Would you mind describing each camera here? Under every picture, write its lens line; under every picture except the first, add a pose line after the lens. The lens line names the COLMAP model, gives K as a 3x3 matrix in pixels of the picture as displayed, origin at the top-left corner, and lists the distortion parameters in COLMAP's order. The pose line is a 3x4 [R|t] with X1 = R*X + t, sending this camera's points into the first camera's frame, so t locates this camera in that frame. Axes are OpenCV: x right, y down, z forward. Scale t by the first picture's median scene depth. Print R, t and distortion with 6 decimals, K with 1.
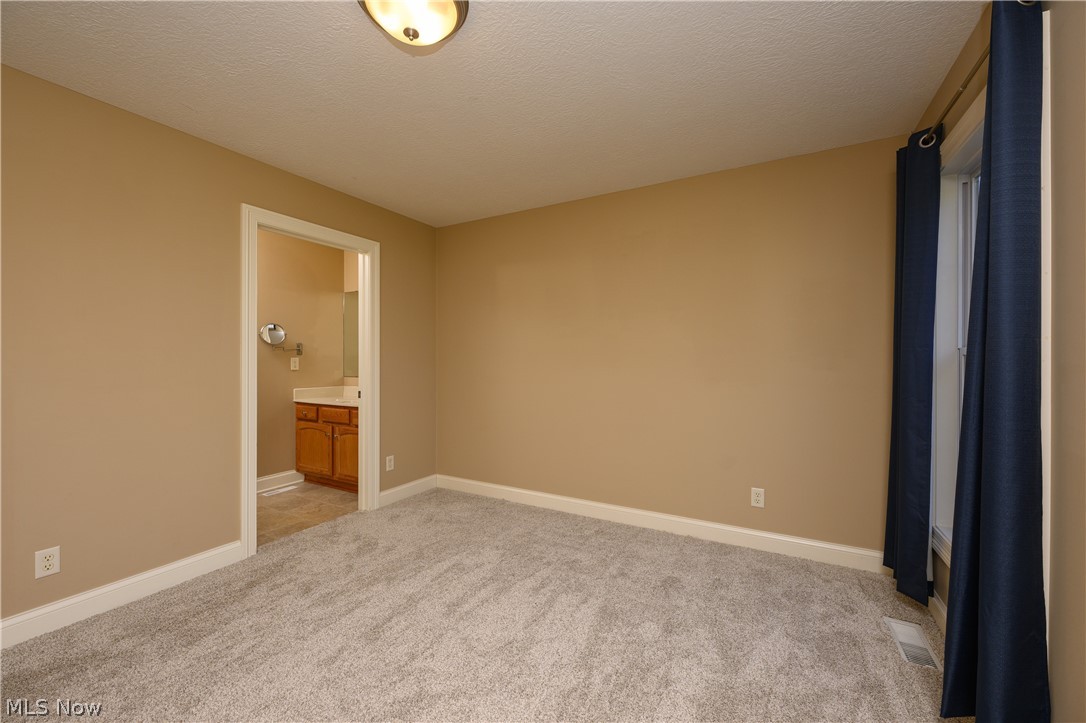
lens RADIAL K [[426.8, 0, 539.4], [0, 426.8, 359.6], [0, 0, 1]] dist [0.000748, 0.000062]
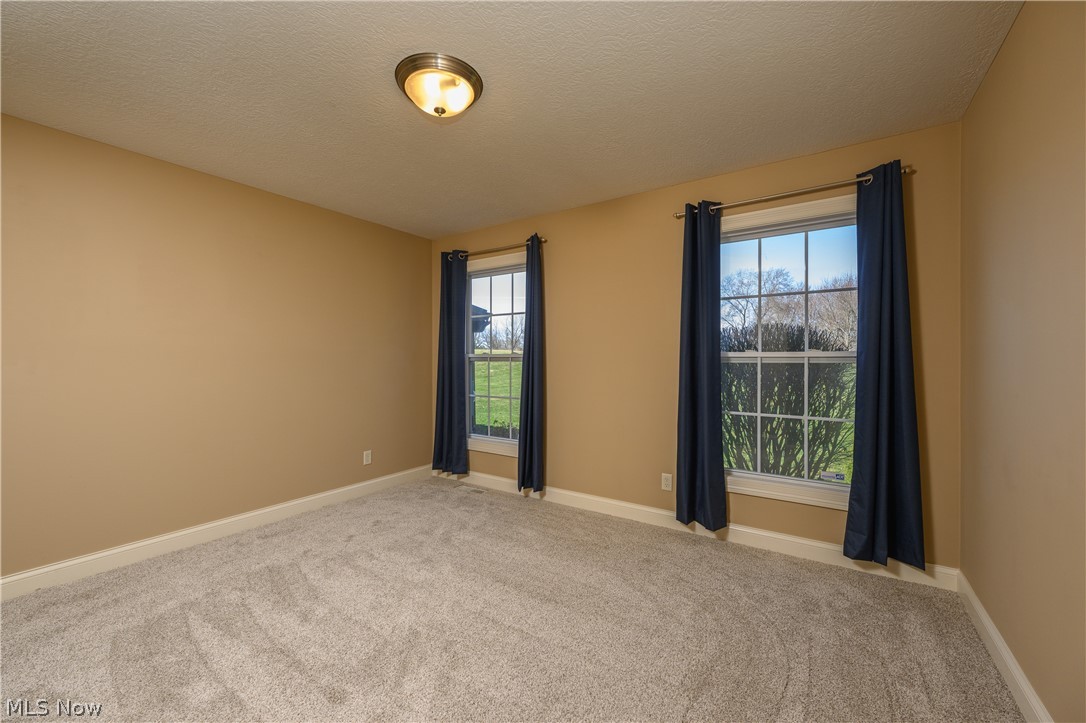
lens RADIAL K [[426.8, 0, 539.4], [0, 426.8, 359.6], [0, 0, 1]] dist [0.000748, 0.000062]
pose [[0.078839, 0.005115, 0.996874, -1.033167], [0.002079, 0.999984, -0.005295, 0.009193], [-0.996885, 0.002490, 0.078827, 0.392592]]
